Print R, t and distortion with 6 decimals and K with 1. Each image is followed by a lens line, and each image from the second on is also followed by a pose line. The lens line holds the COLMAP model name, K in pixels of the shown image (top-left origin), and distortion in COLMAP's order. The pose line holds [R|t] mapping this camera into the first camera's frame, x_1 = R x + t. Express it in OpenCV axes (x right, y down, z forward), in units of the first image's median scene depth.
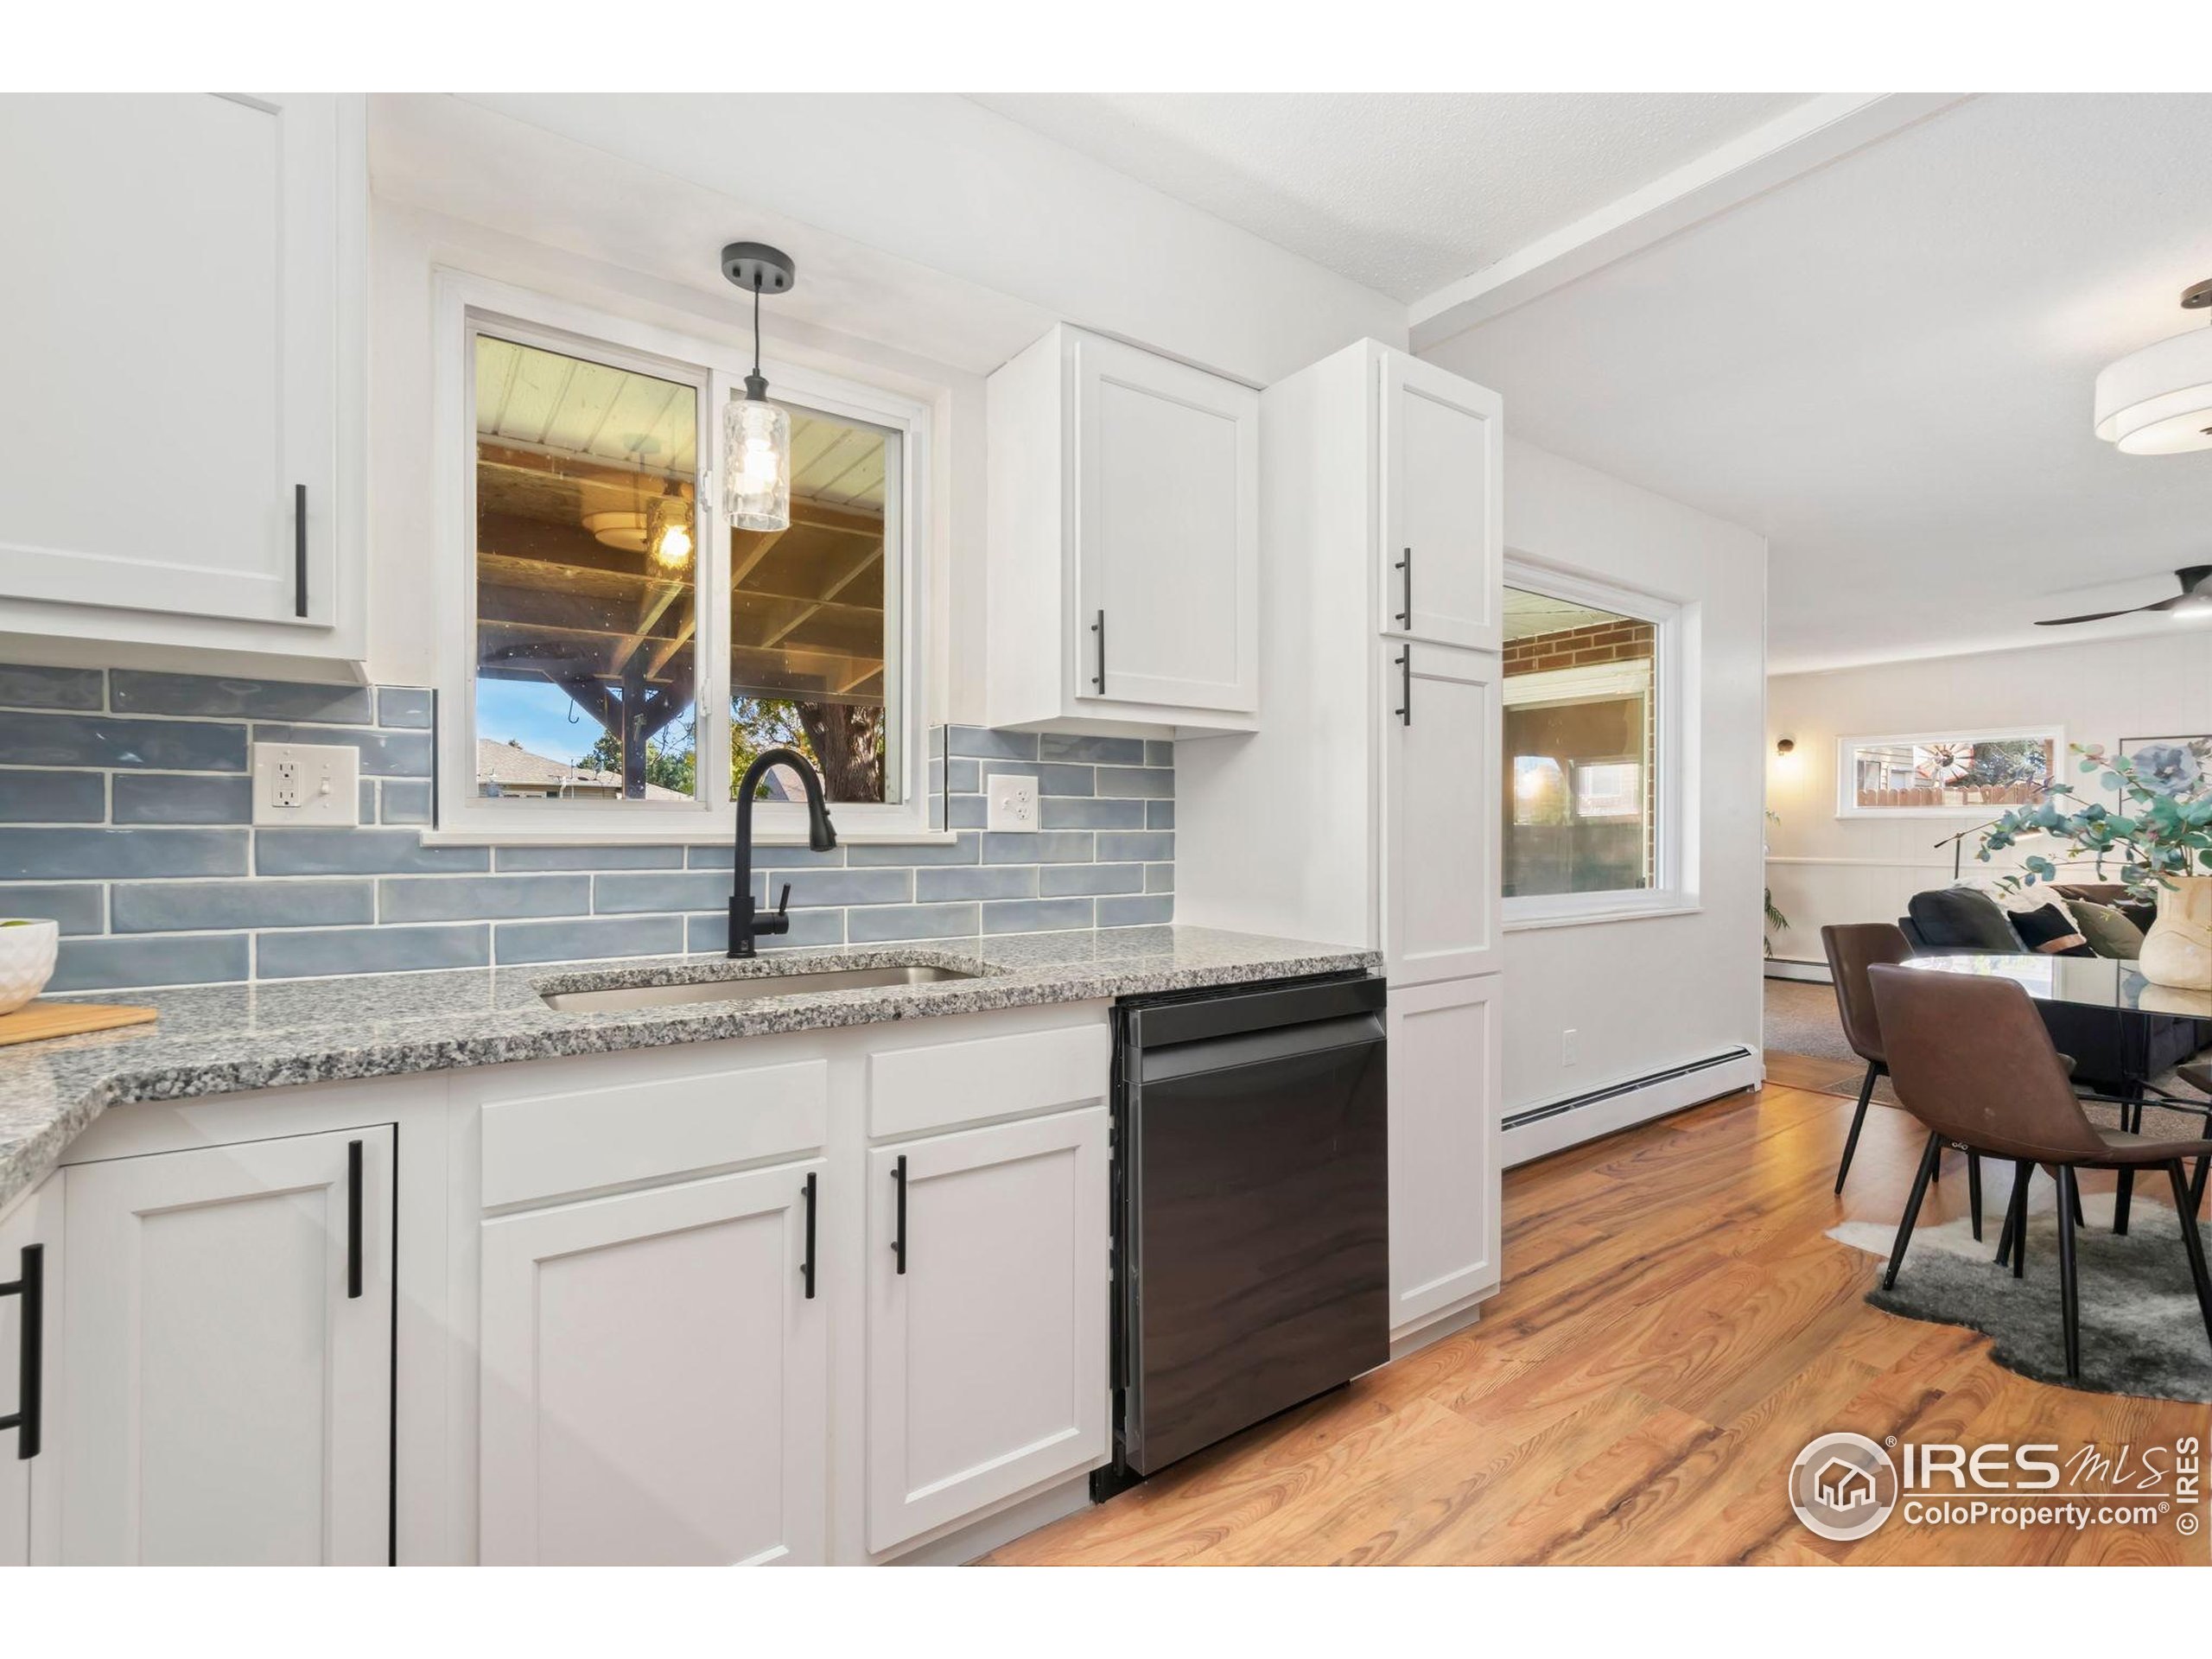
lens RADIAL K [[1022.0, 0, 1120.5], [0, 1022.0, 843.2], [0, 0, 1]] dist [0.002059, 0.000519]
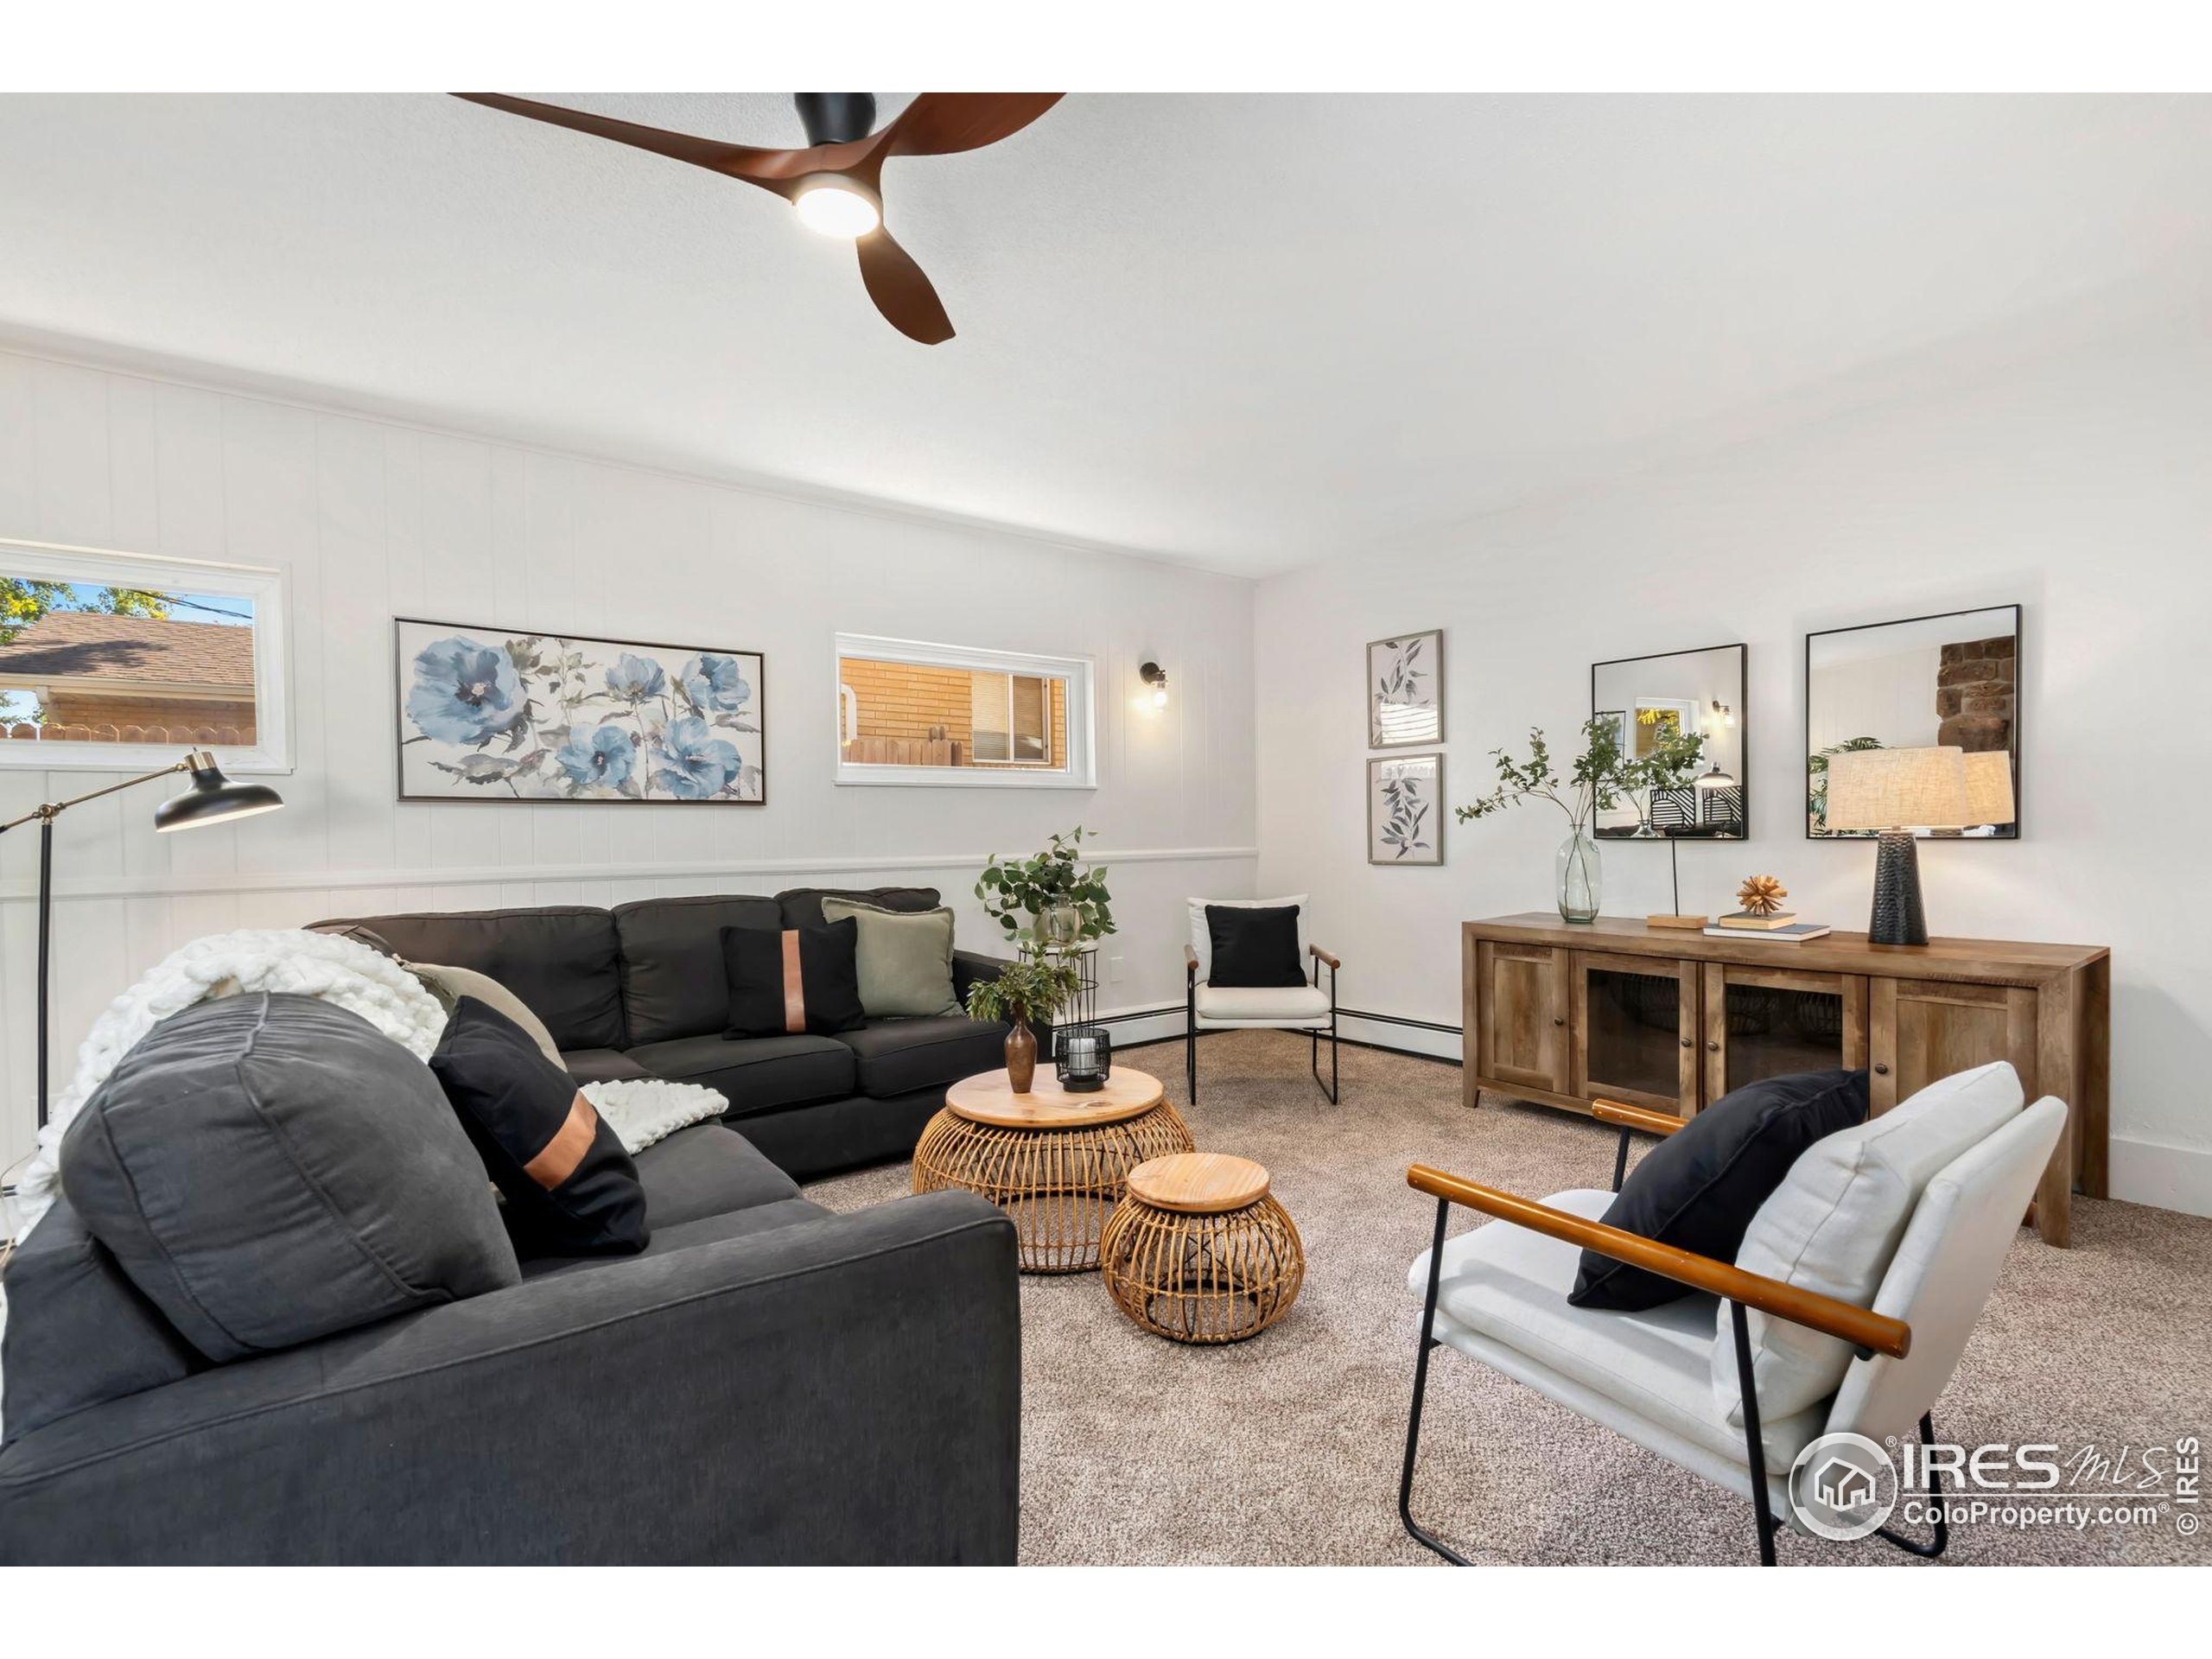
lens RADIAL K [[1022.0, 0, 1120.5], [0, 1022.0, 843.2], [0, 0, 1]] dist [0.002059, 0.000519]
pose [[-0.008234, -0.021223, 0.999741, 0.557093], [0.019354, 0.999584, 0.021379, 0.003912], [-0.999779, 0.019525, -0.007820, 0.767003]]
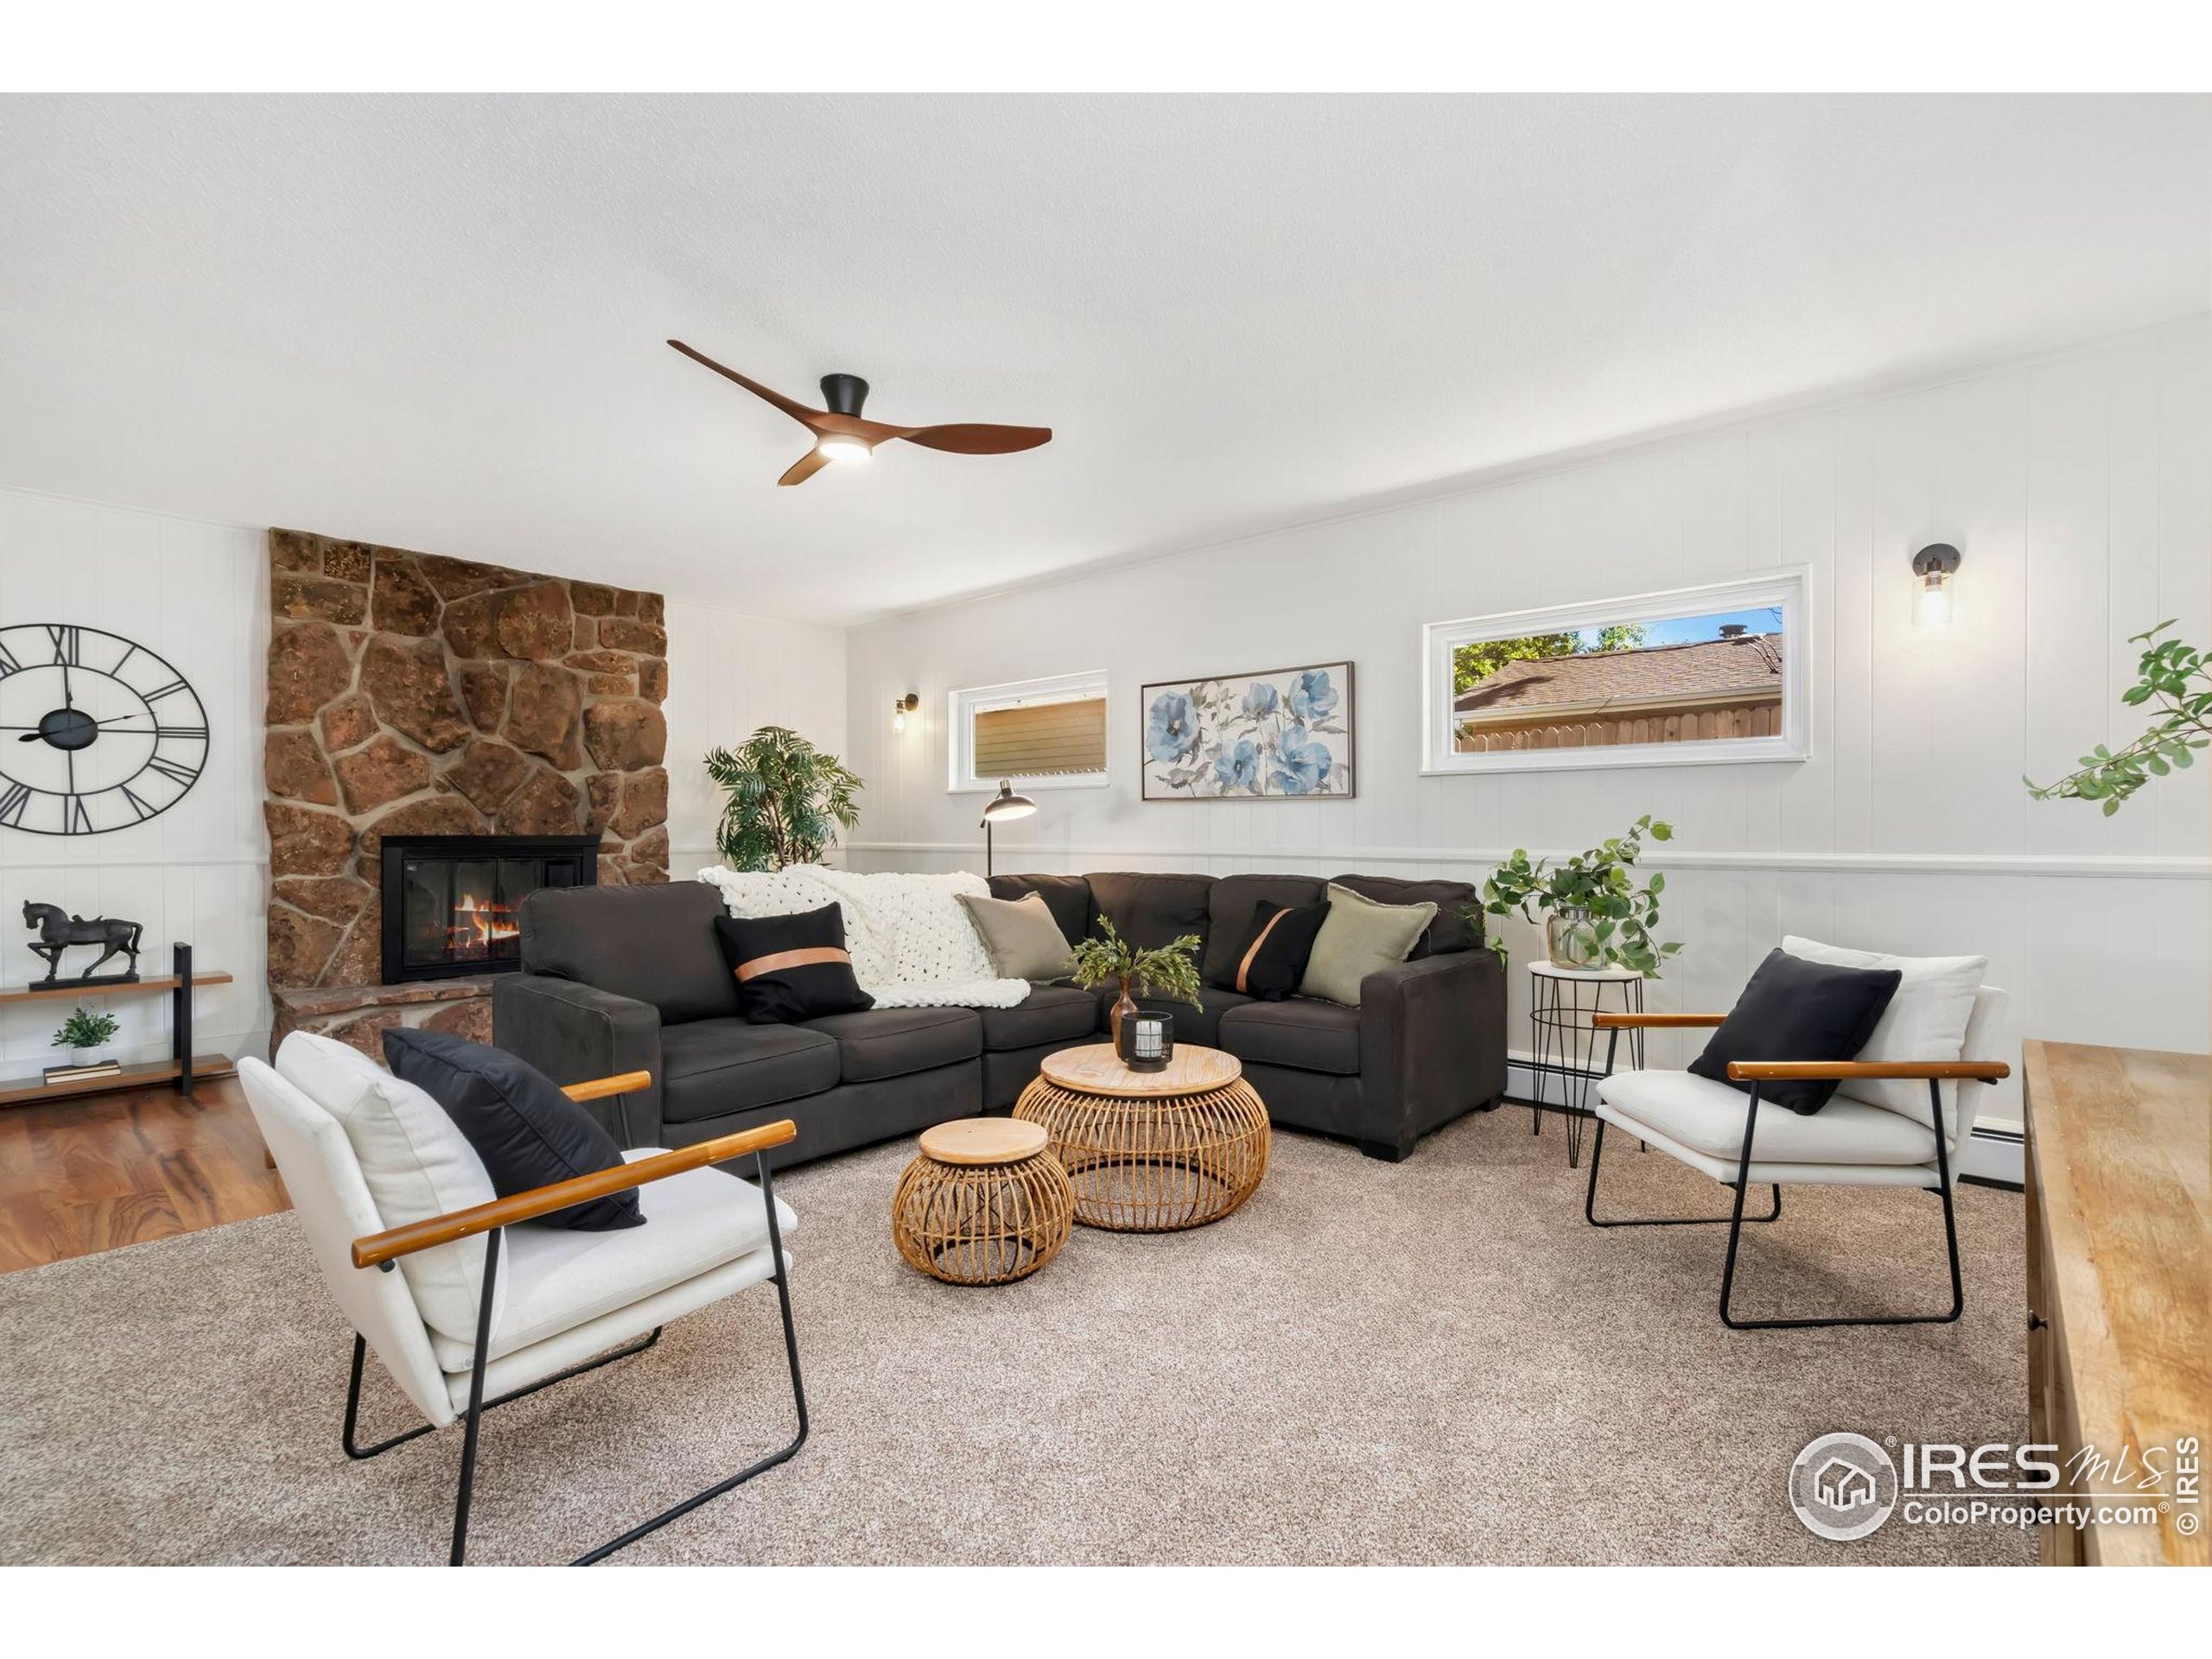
lens RADIAL K [[988.4, 0, 1106.0], [0, 988.4, 851.7], [0, 0, 1]] dist [-0.014426, 0.000062]
pose [[0.978789, -0.012284, 0.204504, 0.926090], [0.009105, 0.999823, 0.016480, 0.015144], [-0.204670, -0.014268, 0.978727, 0.304001]]
